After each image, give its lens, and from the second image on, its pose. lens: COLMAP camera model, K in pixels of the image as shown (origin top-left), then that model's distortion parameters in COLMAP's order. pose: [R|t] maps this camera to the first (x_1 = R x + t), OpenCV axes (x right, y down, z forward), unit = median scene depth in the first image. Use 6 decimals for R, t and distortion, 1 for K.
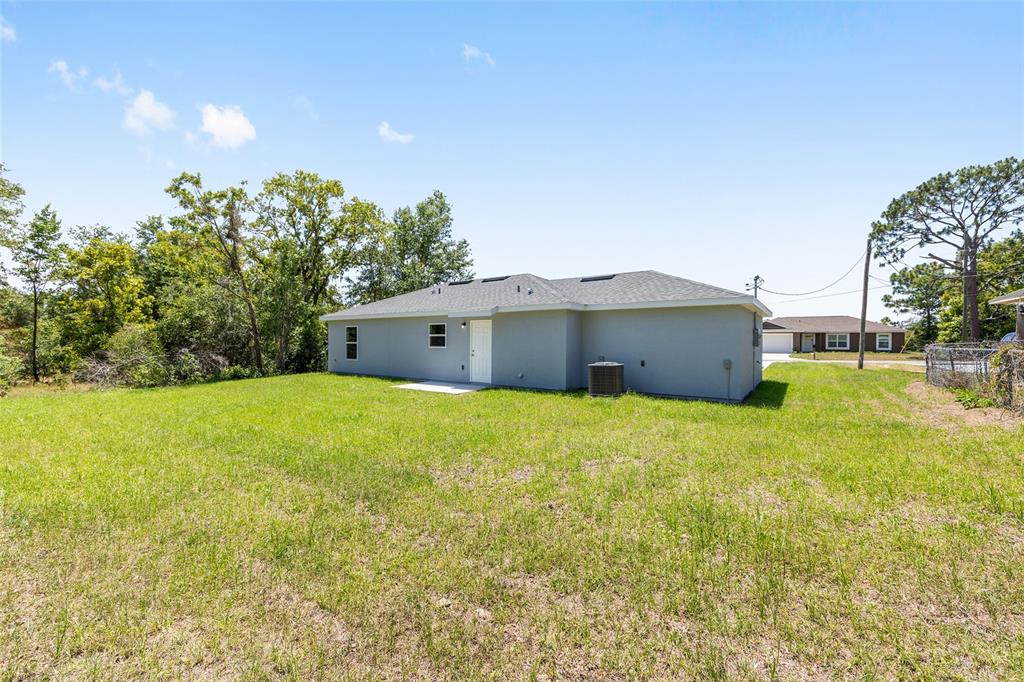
lens RADIAL K [[410.6, 0, 508.1], [0, 410.6, 336.8], [0, 0, 1]] dist [-0.002936, 0.001430]
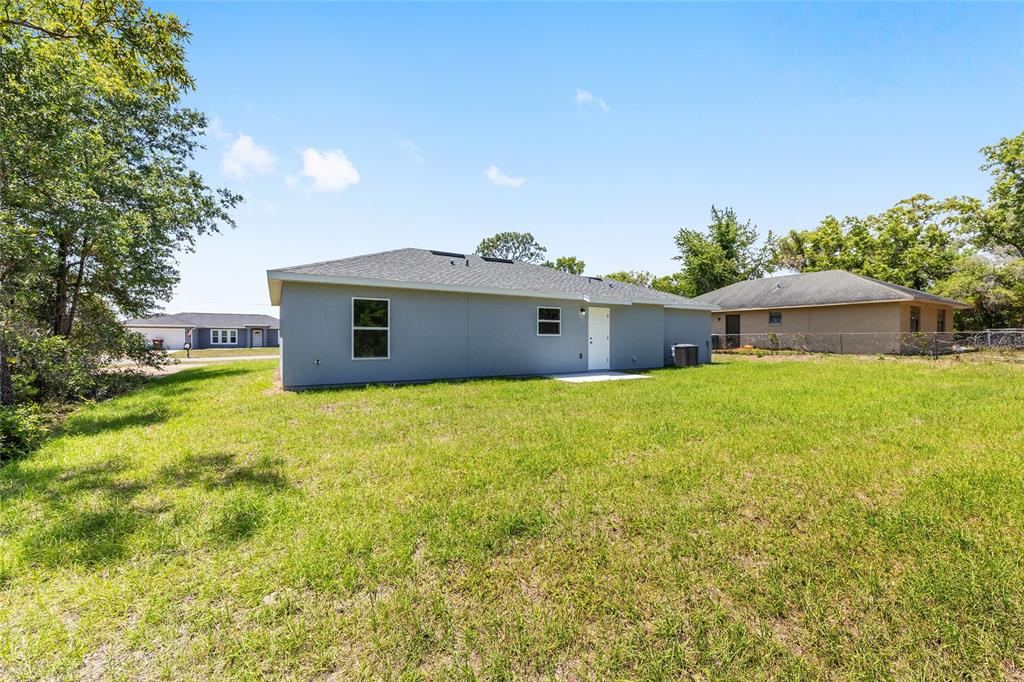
lens RADIAL K [[410.6, 0, 514.0], [0, 410.6, 340.7], [0, 0, 1]] dist [-0.002936, 0.001430]
pose [[0.403723, -0.008006, 0.914846, -0.994720], [-0.008406, 0.999887, 0.012459, 0.027496], [-0.914843, -0.012720, 0.403610, 0.726000]]
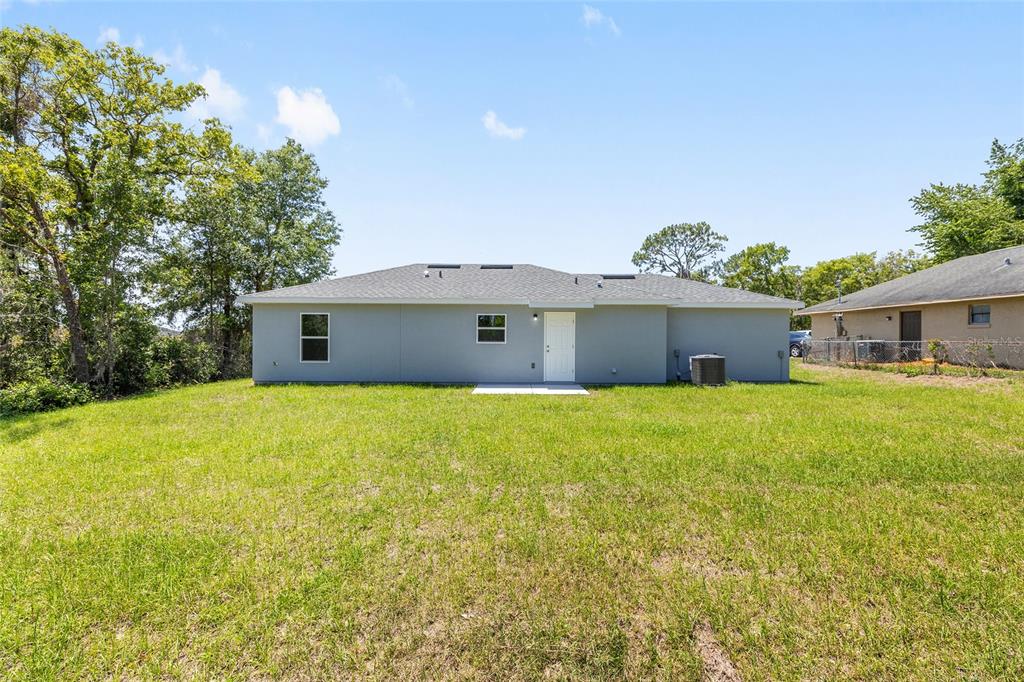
lens RADIAL K [[410.6, 0, 513.1], [0, 410.6, 342.9], [0, 0, 1]] dist [-0.002936, 0.001430]
pose [[0.814671, -0.003259, 0.579914, -0.621535], [-0.008157, 0.999821, 0.017078, 0.011234], [-0.579866, -0.018643, 0.814499, 0.301157]]
